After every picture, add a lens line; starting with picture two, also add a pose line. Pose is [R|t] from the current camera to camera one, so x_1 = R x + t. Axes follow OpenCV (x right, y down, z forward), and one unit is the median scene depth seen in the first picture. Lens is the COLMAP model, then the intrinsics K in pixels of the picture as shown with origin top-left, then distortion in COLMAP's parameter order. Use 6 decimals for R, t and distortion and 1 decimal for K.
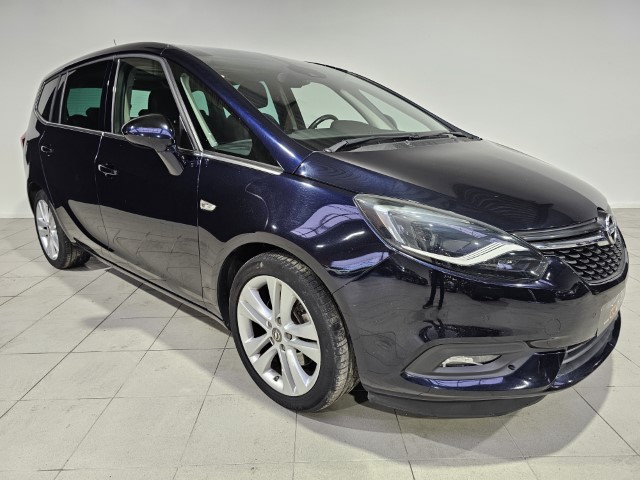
lens RADIAL K [[427.7, 0, 318.6], [0, 427.7, 242.6], [0, 0, 1]] dist [0.041501, -0.031947]
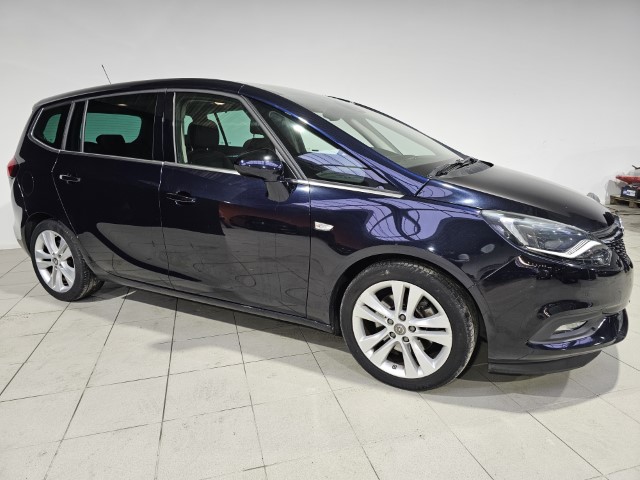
lens RADIAL K [[427.7, 0, 315.0], [0, 427.7, 237.3], [0, 0, 1]] dist [0.041501, -0.031947]
pose [[0.969281, -0.063534, 0.237610, -0.573955], [0.072570, 0.996928, -0.029470, -0.023875], [-0.235008, 0.045808, 0.970913, -0.124355]]
